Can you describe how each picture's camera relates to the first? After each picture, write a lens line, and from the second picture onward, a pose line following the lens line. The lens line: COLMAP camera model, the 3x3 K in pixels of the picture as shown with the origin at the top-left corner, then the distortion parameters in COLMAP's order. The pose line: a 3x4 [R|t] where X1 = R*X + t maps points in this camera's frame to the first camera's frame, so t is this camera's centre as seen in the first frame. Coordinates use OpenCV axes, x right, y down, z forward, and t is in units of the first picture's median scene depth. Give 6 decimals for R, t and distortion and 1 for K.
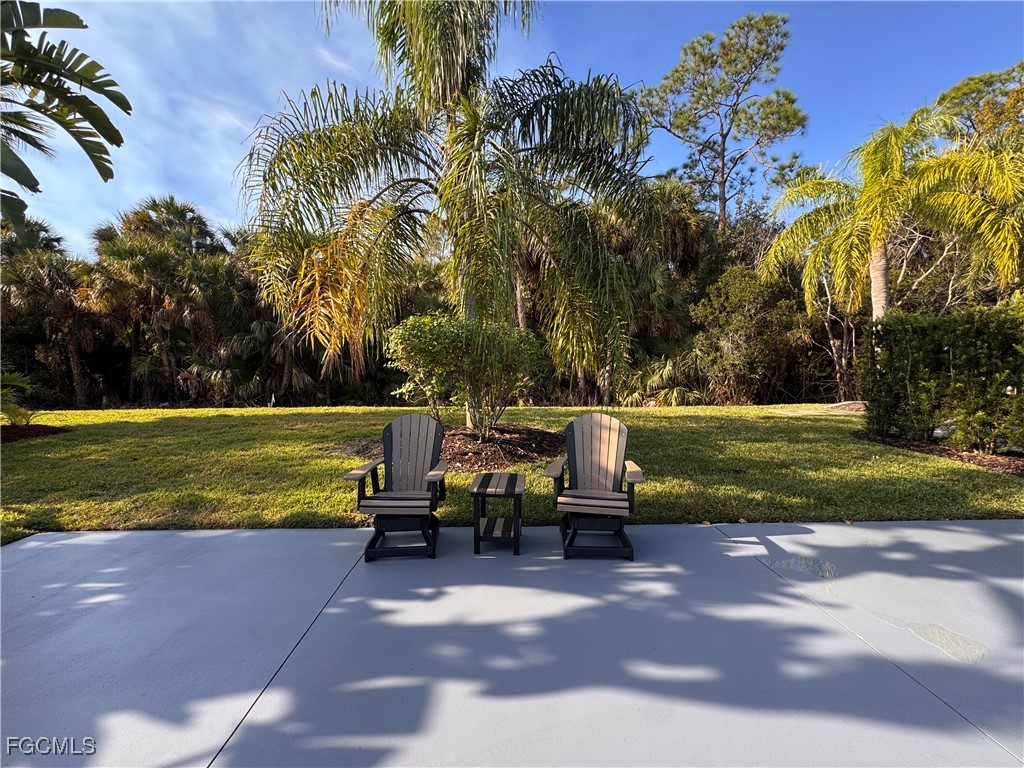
lens RADIAL K [[408.4, 0, 506.8], [0, 408.4, 385.3], [0, 0, 1]] dist [-0.000166, 0.000075]
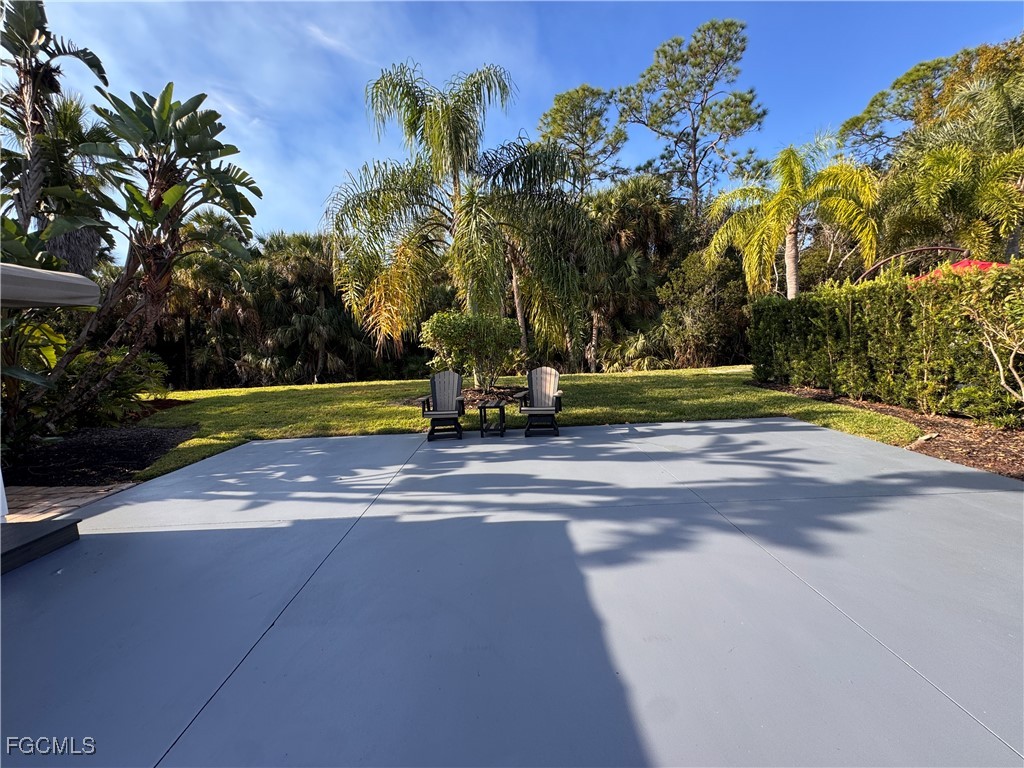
lens RADIAL K [[408.4, 0, 506.8], [0, 408.4, 385.3], [0, 0, 1]] dist [-0.000166, 0.000075]
pose [[0.999107, -0.037703, -0.019058, 0.020039], [0.038608, 0.998021, 0.049632, 0.013007], [0.017149, -0.050324, 0.998586, -0.208342]]
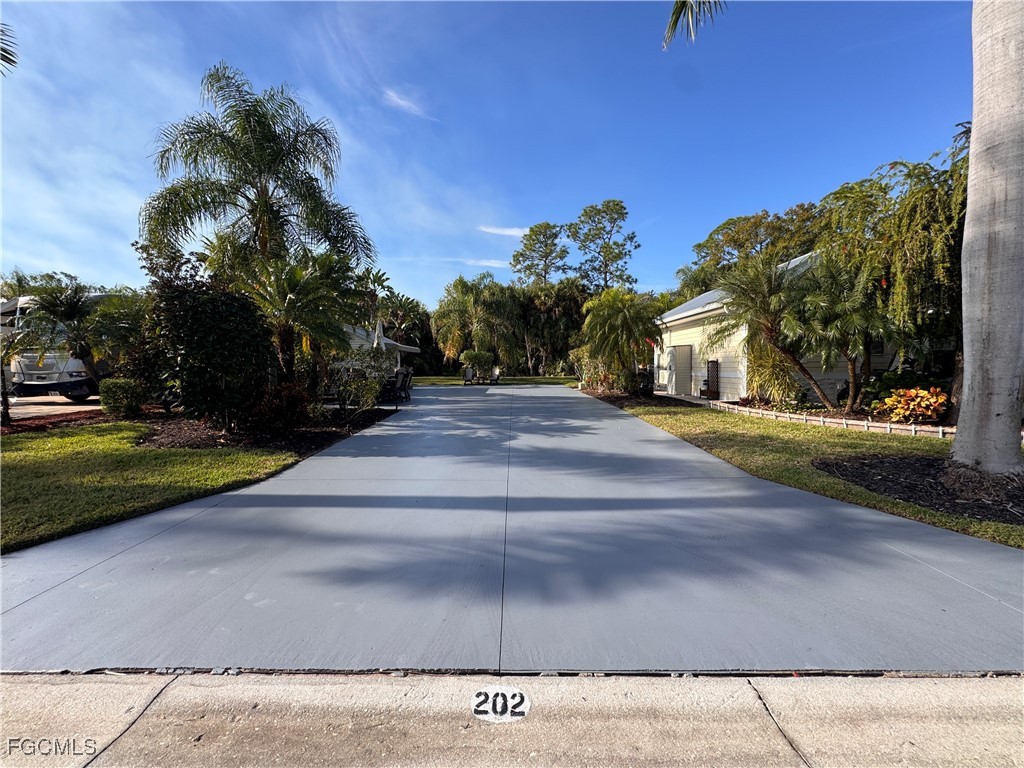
lens RADIAL K [[408.4, 0, 506.8], [0, 408.4, 385.3], [0, 0, 1]] dist [-0.000166, 0.000075]
pose [[0.999424, -0.004846, -0.033601, 0.144801], [0.004535, 0.999946, -0.009351, 0.100519], [0.033645, 0.009193, 0.999392, -1.355978]]
